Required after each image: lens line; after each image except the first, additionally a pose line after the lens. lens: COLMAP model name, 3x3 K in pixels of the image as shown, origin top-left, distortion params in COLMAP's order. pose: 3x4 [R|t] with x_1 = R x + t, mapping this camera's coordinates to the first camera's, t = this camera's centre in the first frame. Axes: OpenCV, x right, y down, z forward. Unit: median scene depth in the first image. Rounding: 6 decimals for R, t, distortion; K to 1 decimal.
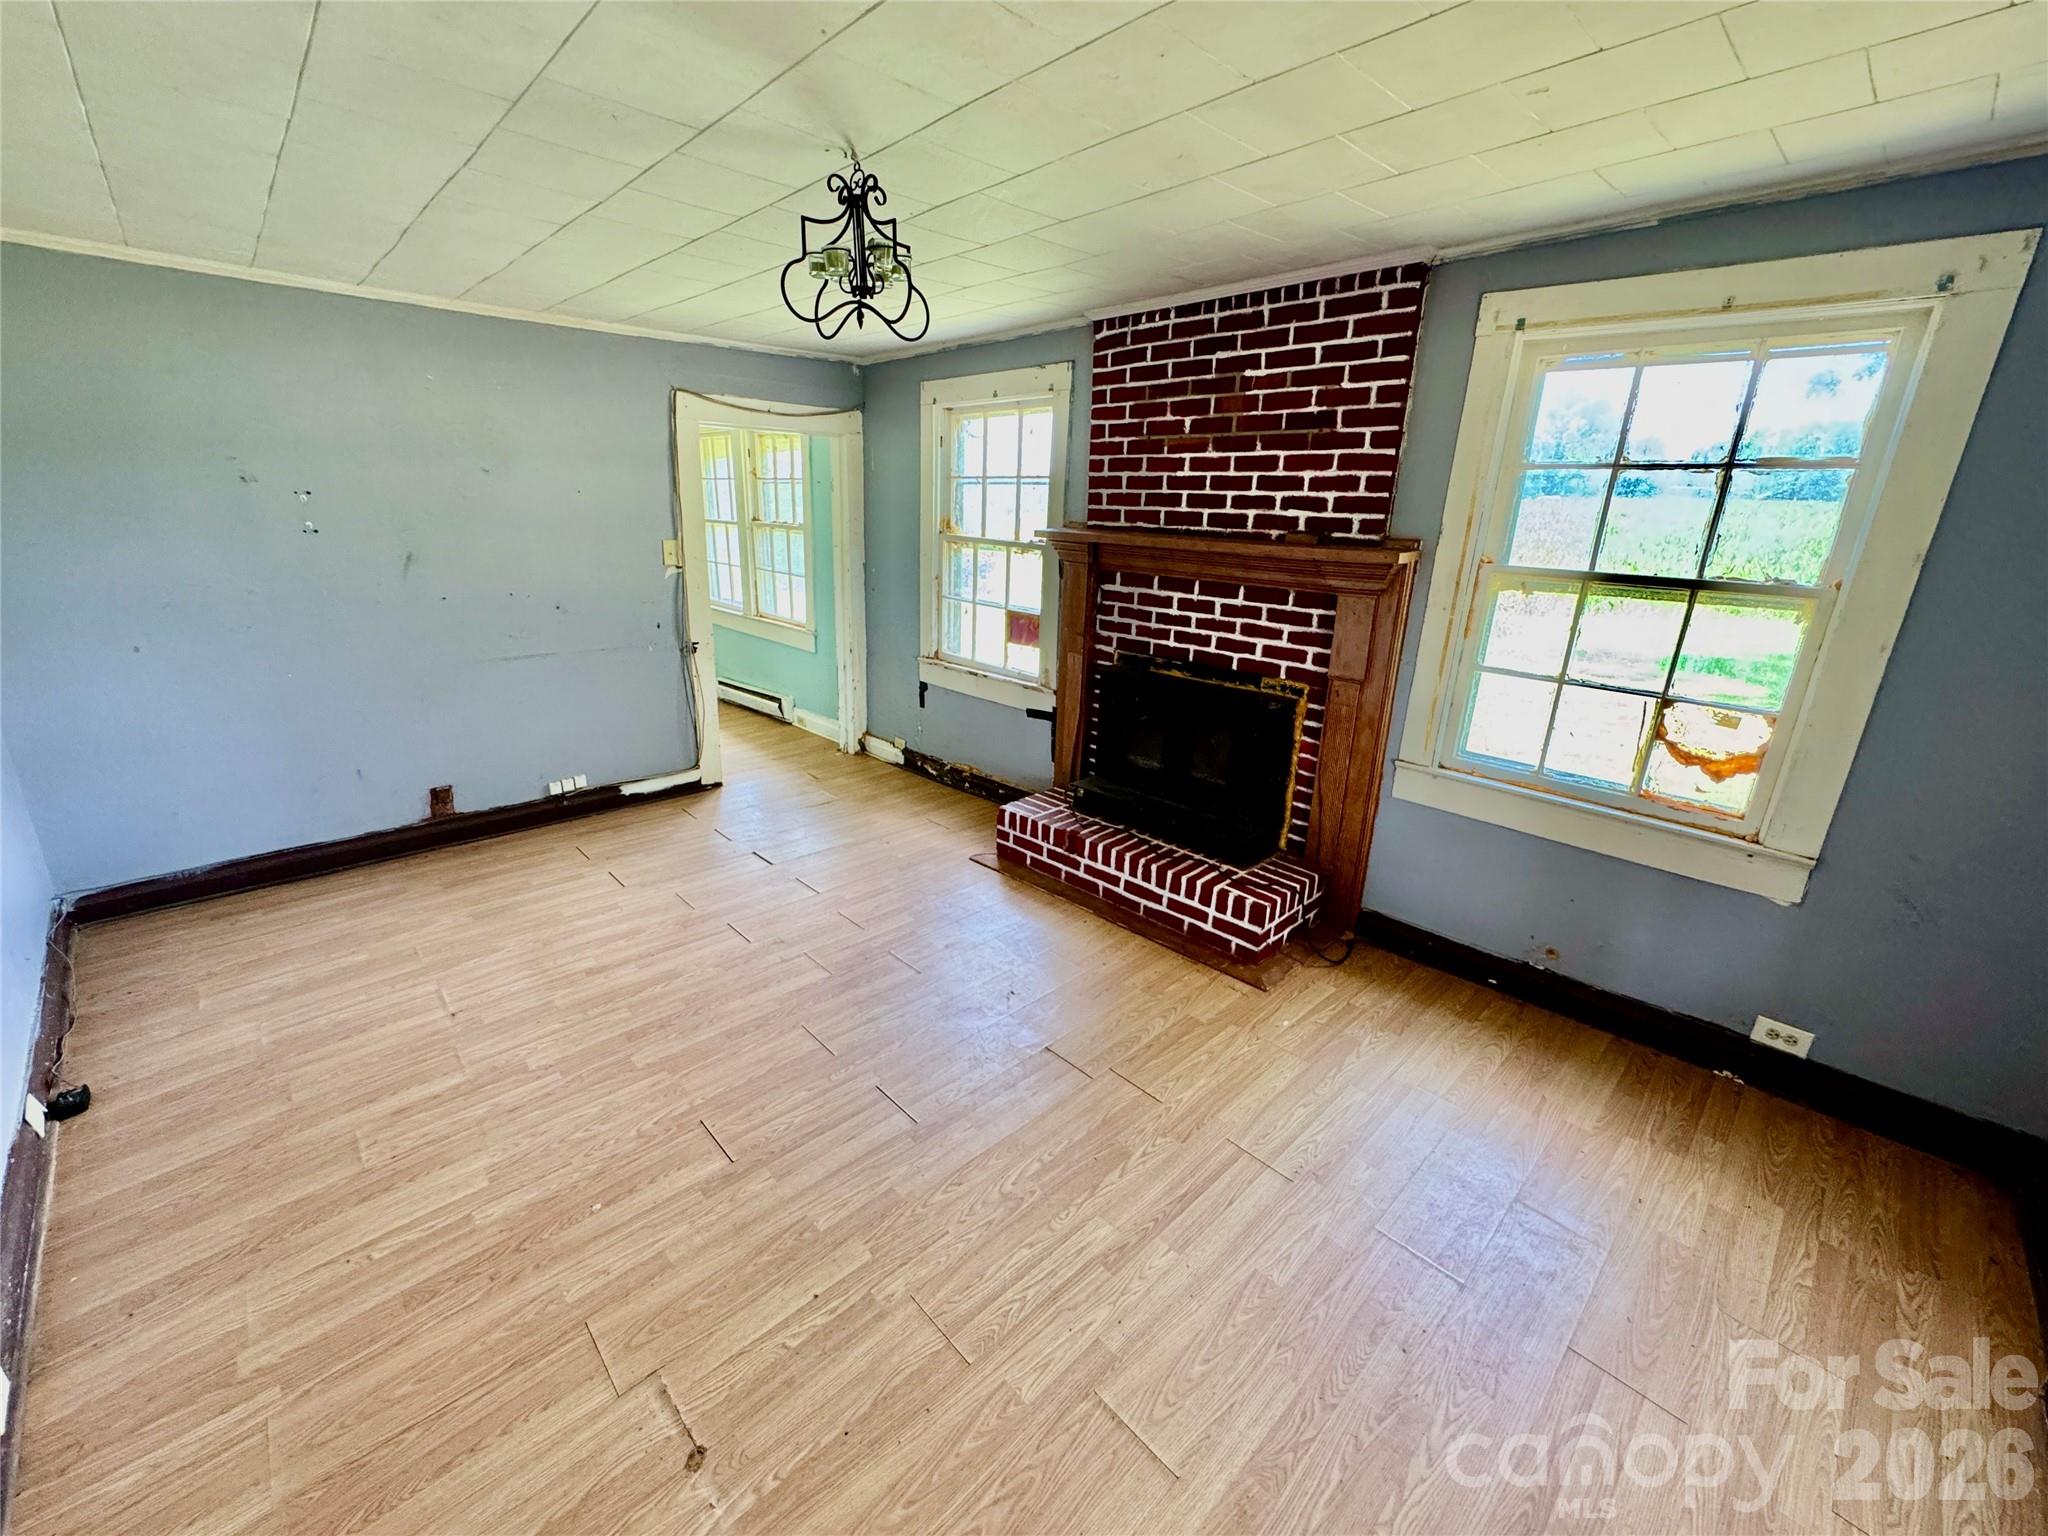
lens RADIAL K [[822.6, 0, 1021.3], [0, 822.6, 764.3], [0, 0, 1]] dist [-0.002553, -0.000280]
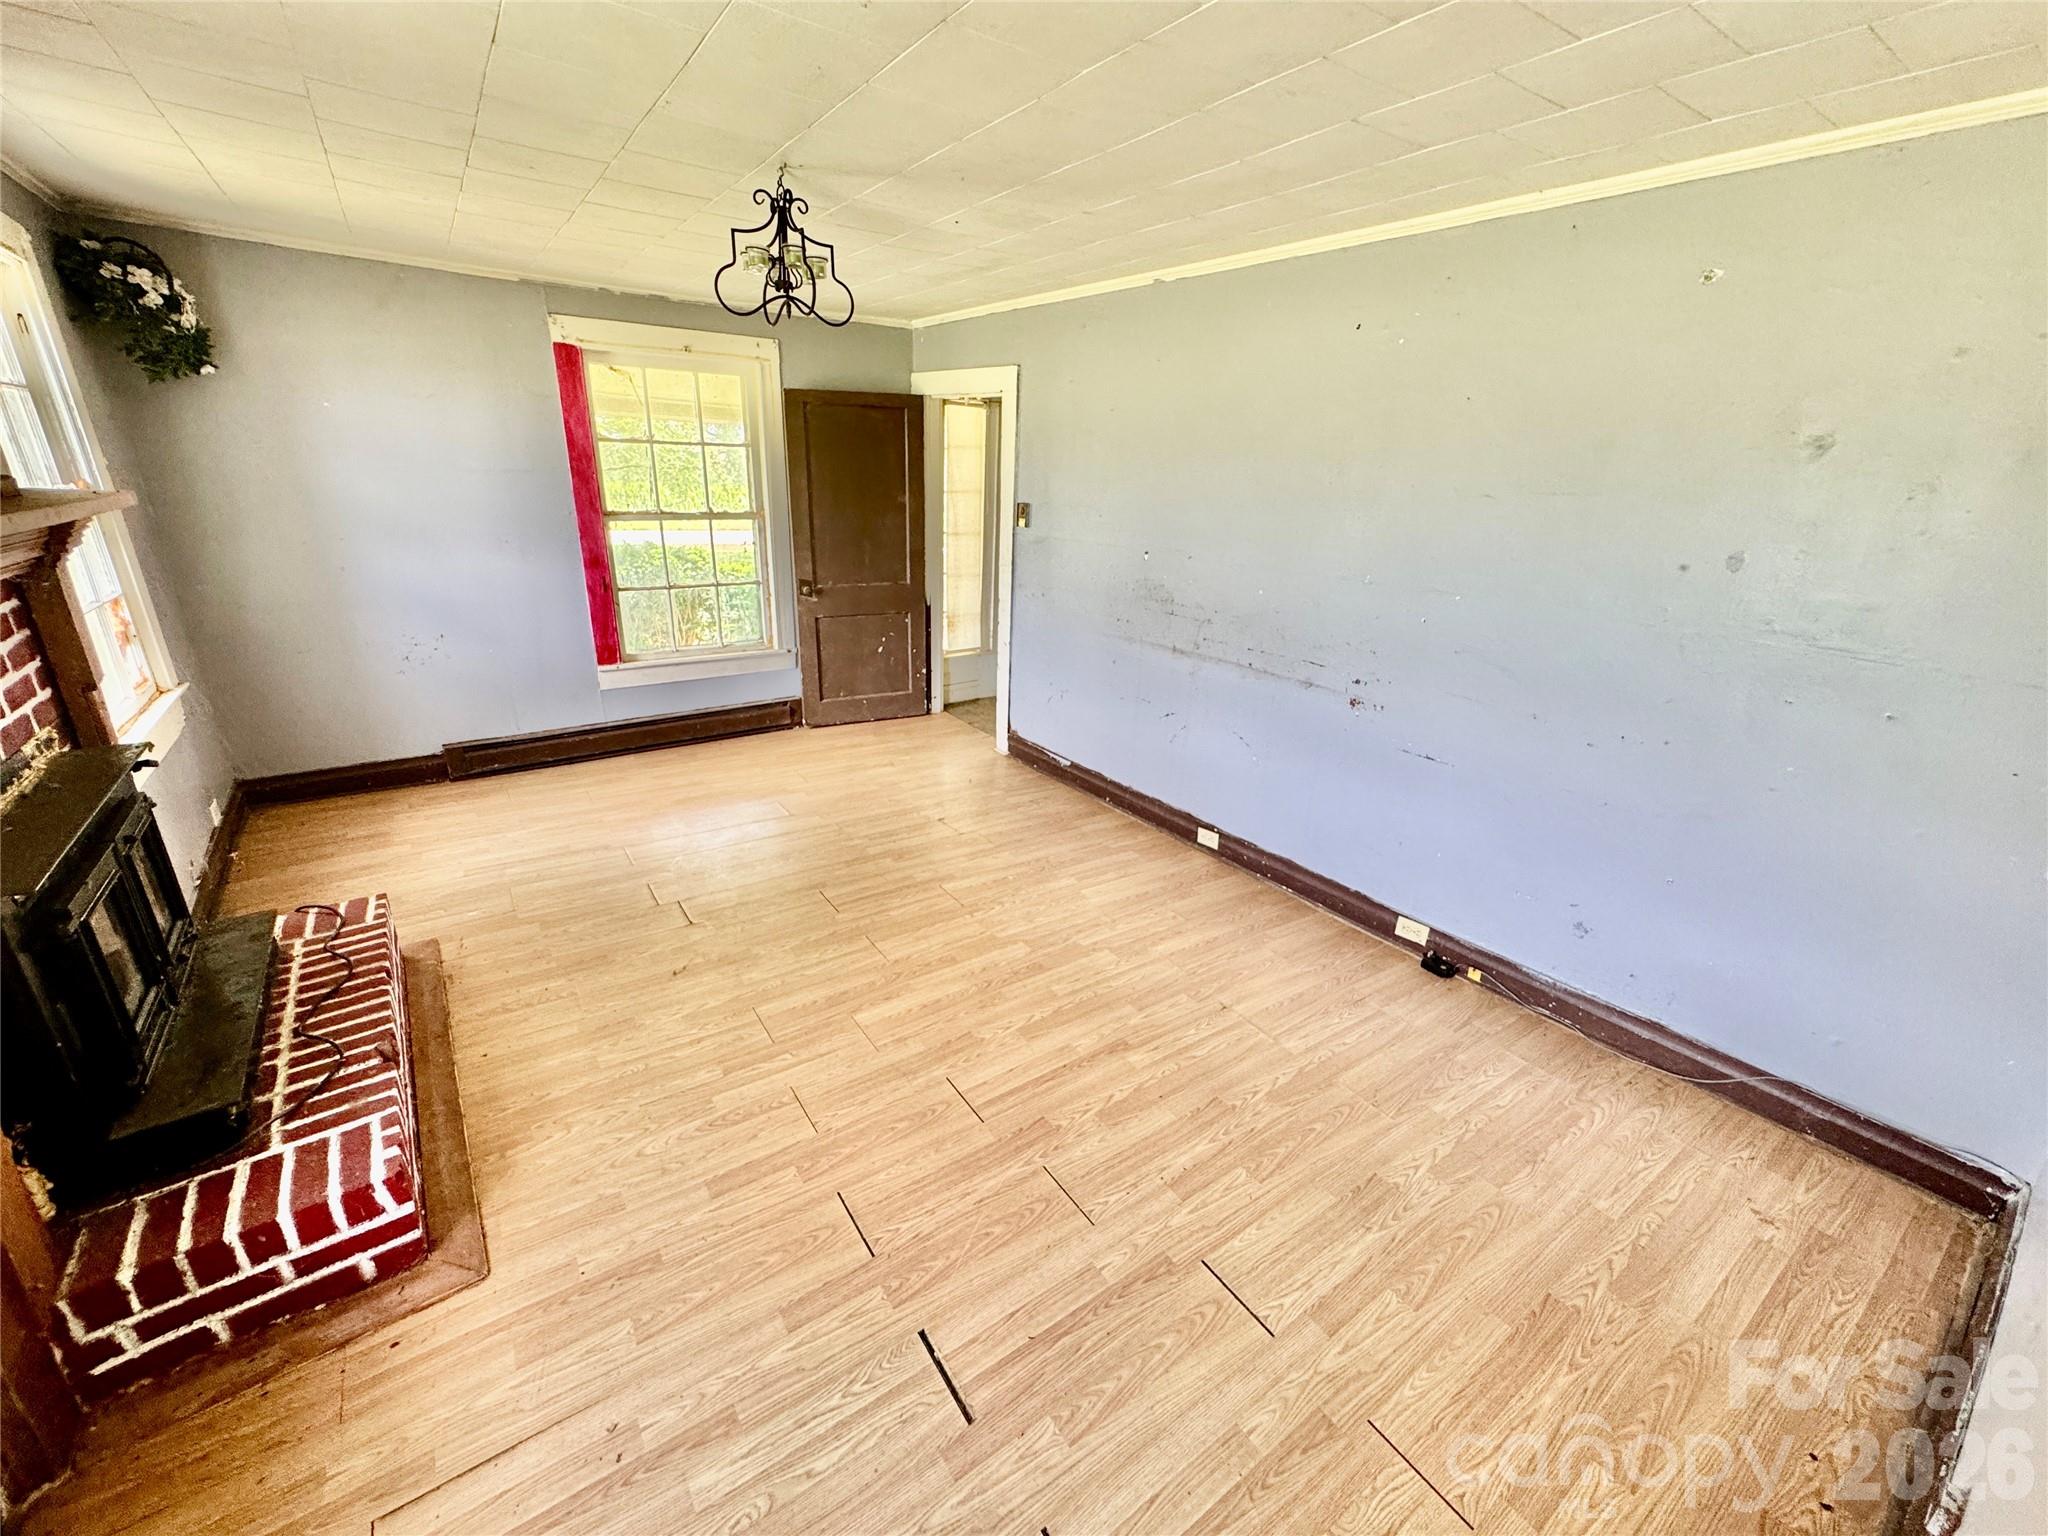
lens RADIAL K [[864.4, 0, 1023.1], [0, 864.4, 779.2], [0, 0, 1]] dist [0.033879, -0.024486]
pose [[-0.985963, -0.101851, 0.132298, -0.519602], [-0.000067, 0.792625, 0.609710, -0.518640], [-0.166962, 0.601143, -0.781506, 1.574847]]
